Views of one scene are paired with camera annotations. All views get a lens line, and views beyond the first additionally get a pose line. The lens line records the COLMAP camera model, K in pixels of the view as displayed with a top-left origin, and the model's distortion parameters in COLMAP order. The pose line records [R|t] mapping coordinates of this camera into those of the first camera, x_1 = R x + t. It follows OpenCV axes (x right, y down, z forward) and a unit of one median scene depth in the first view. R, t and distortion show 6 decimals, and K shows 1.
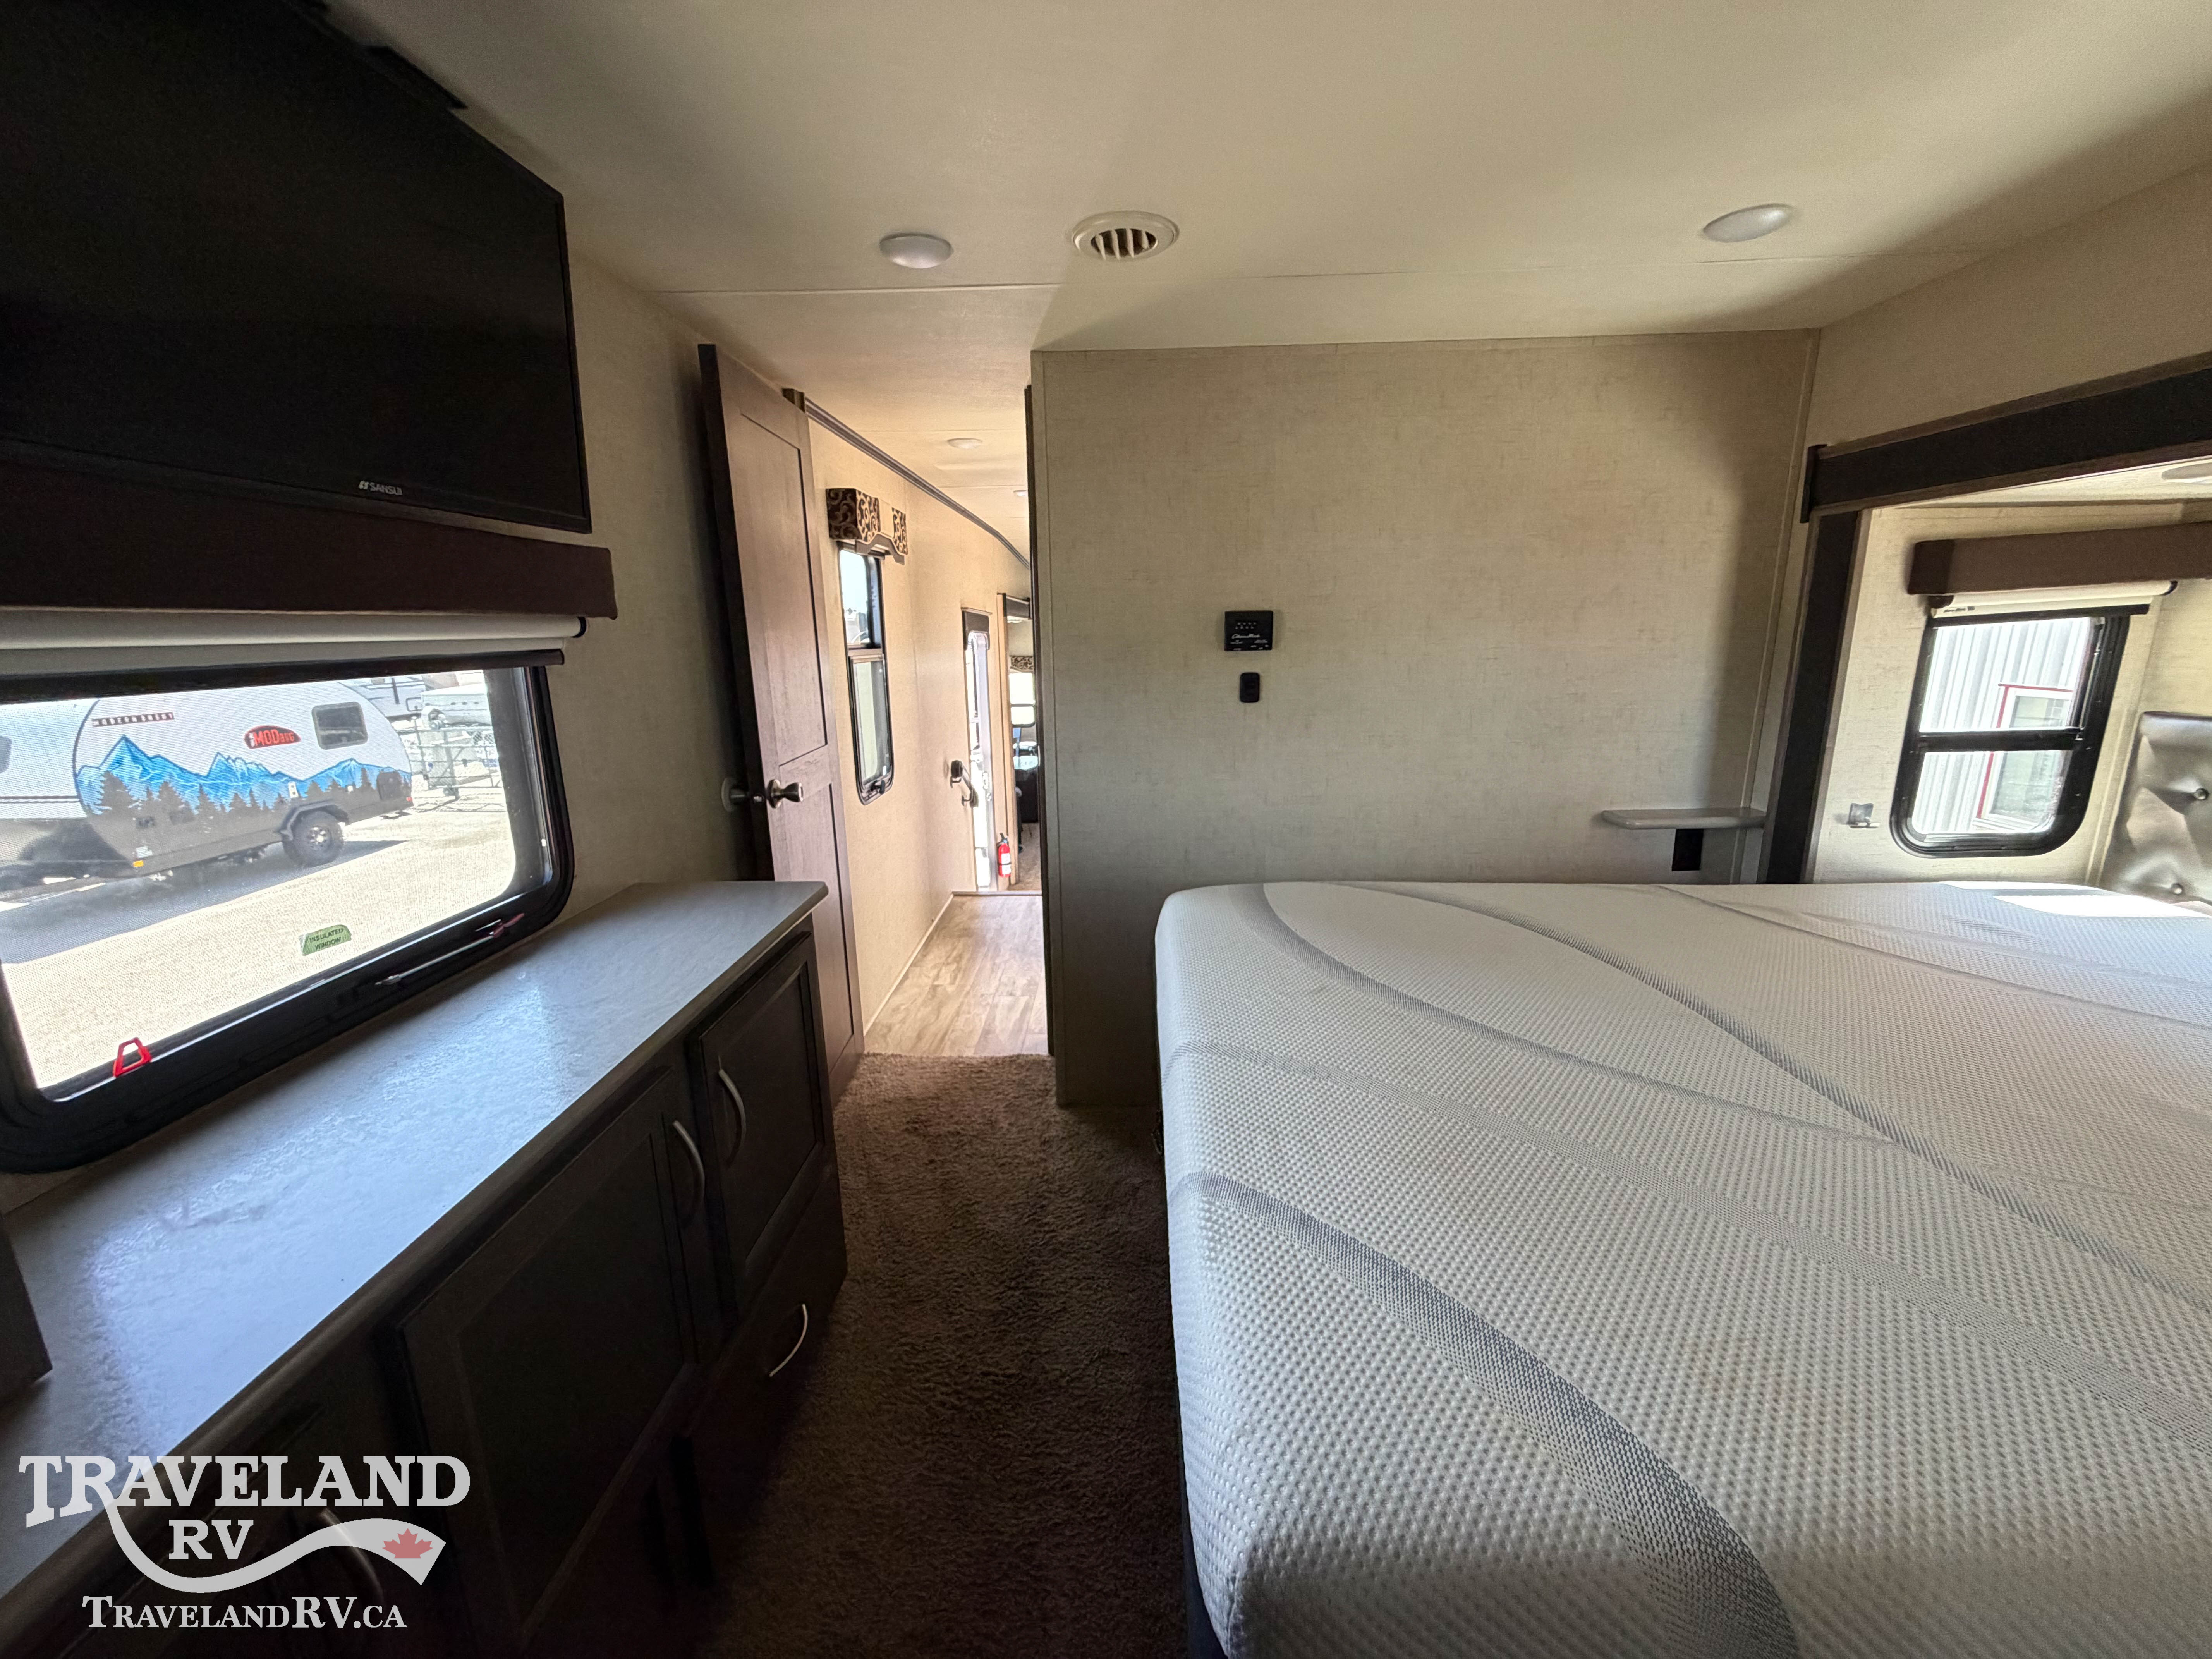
lens RADIAL K [[912.5, 0, 1106.0], [0, 912.5, 829.5], [0, 0, 1]] dist [-0.000550, -0.000075]
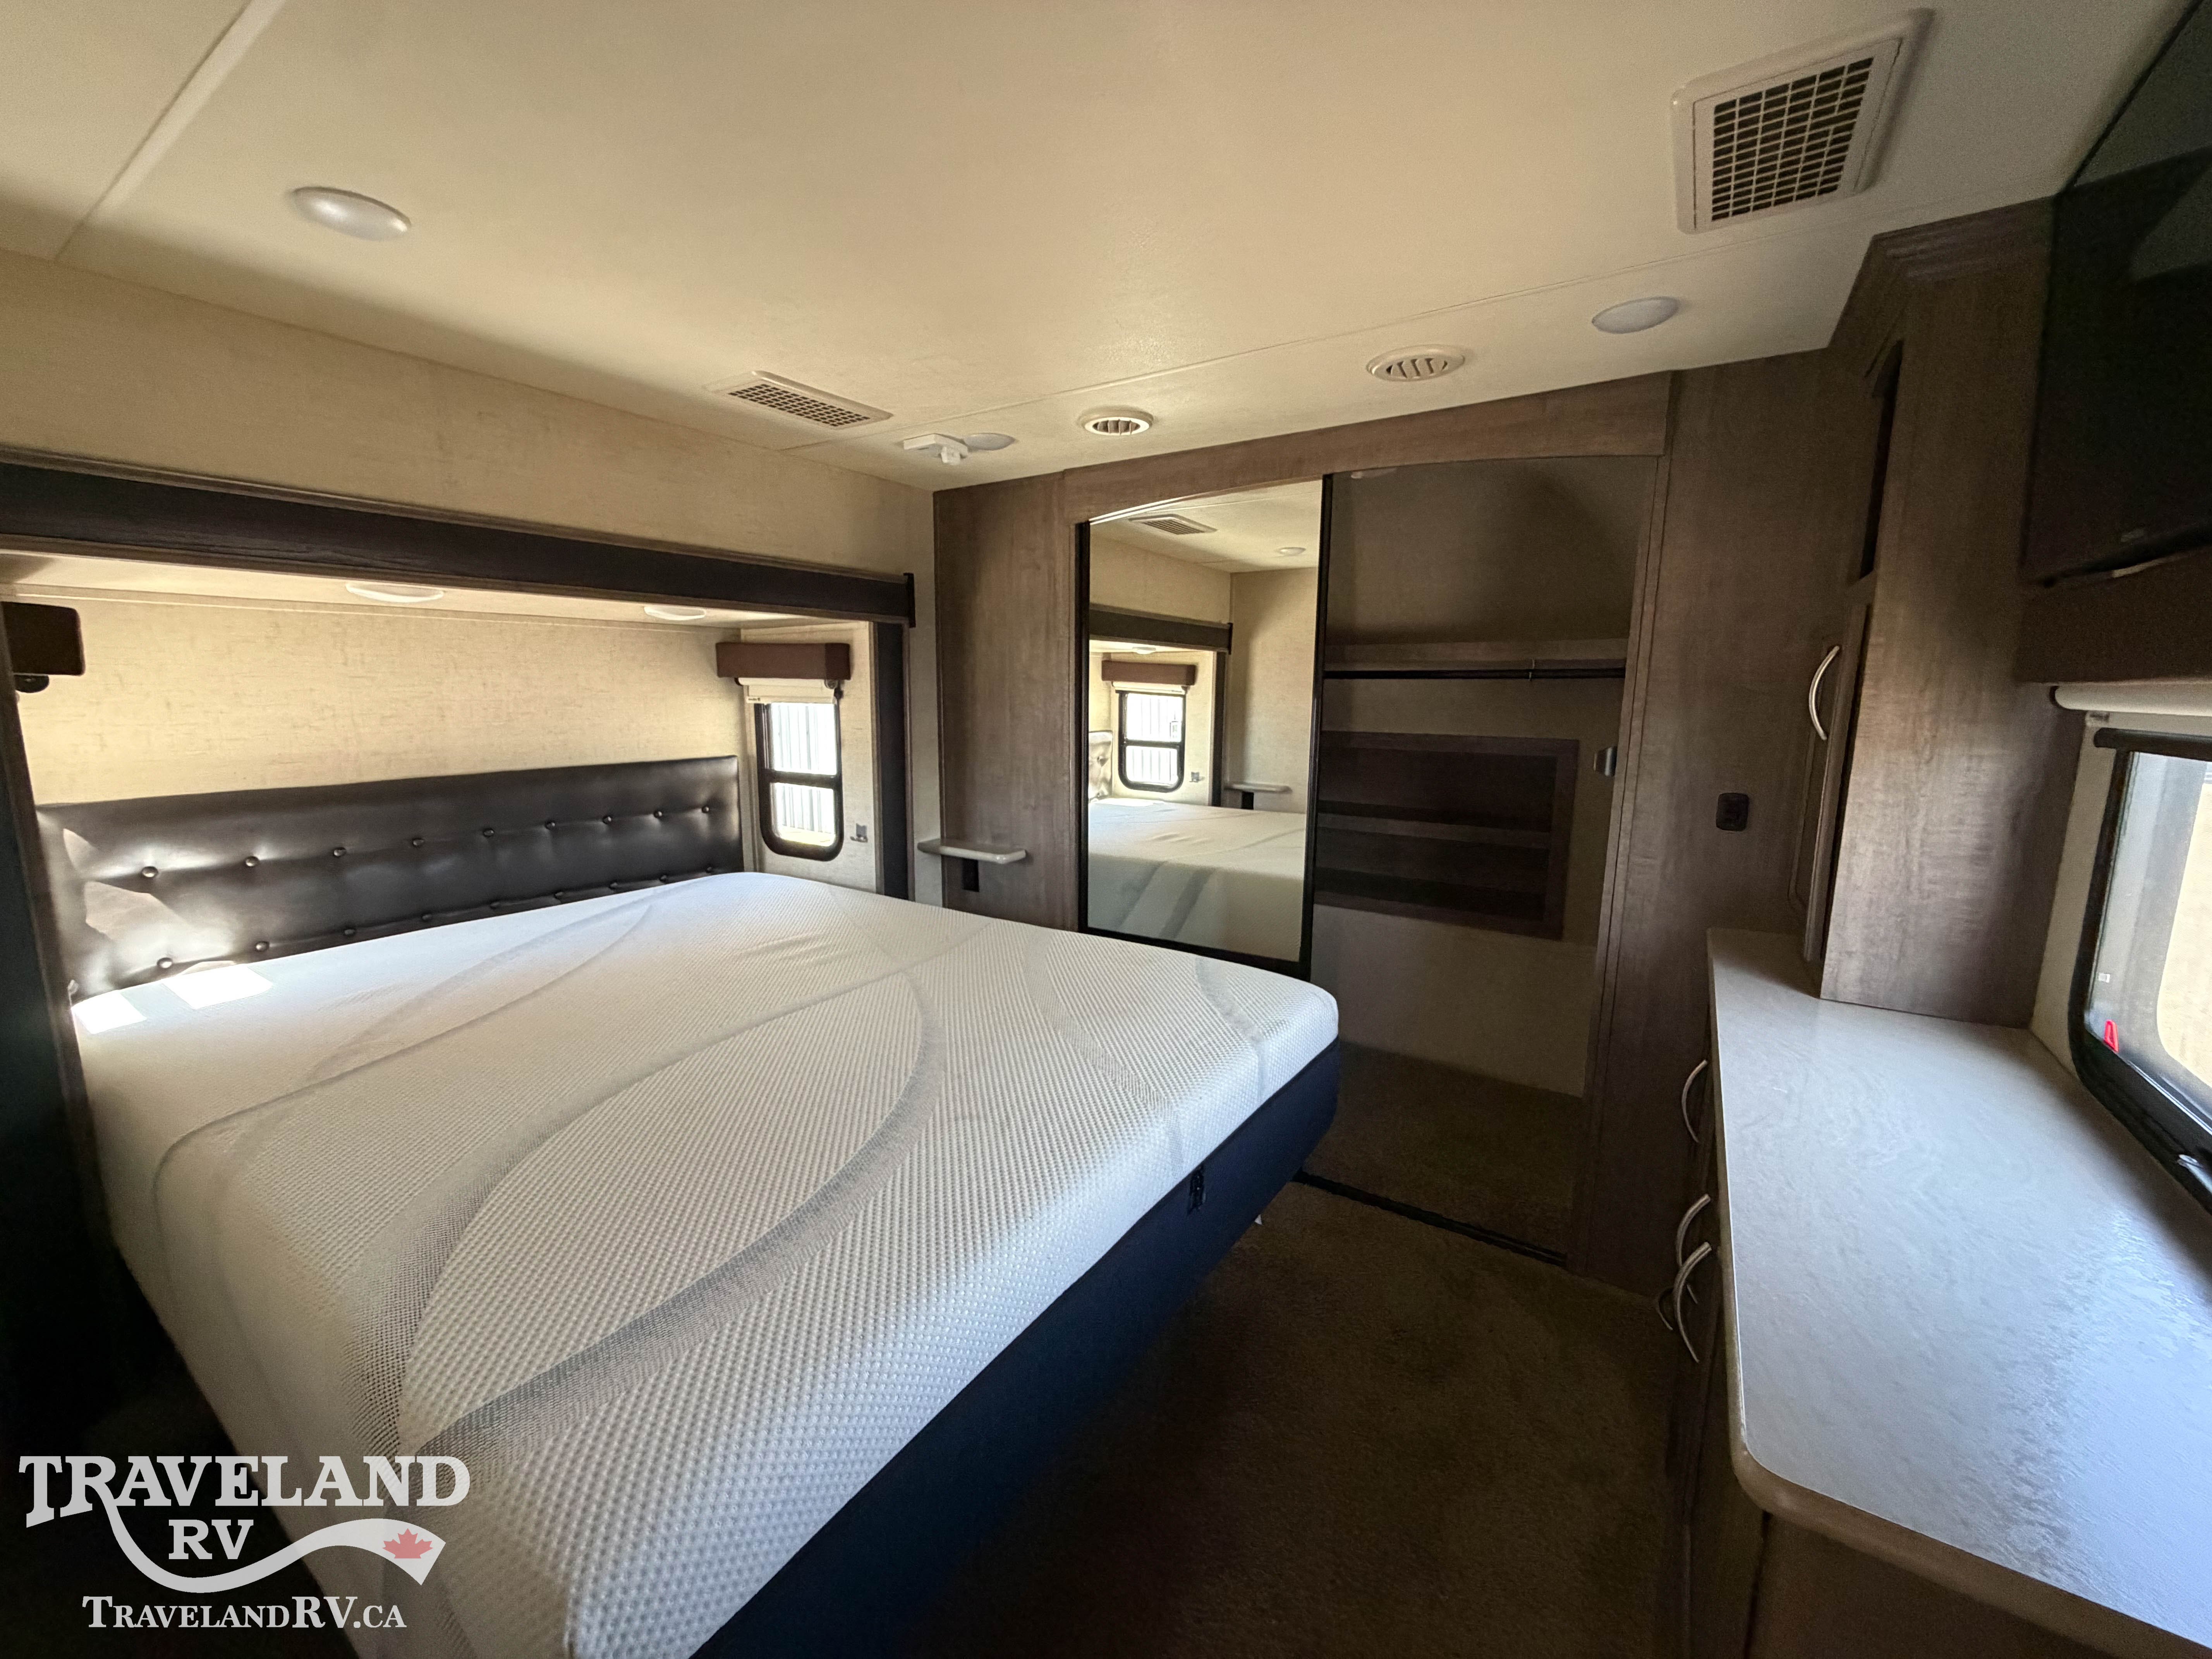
lens RADIAL K [[912.5, 0, 1106.0], [0, 912.5, 829.5], [0, 0, 1]] dist [-0.000550, -0.000075]
pose [[-0.841633, -0.073890, 0.534972, -0.310895], [0.136635, 0.929233, 0.343303, -0.346616], [-0.522480, 0.362031, -0.771977, 1.461830]]
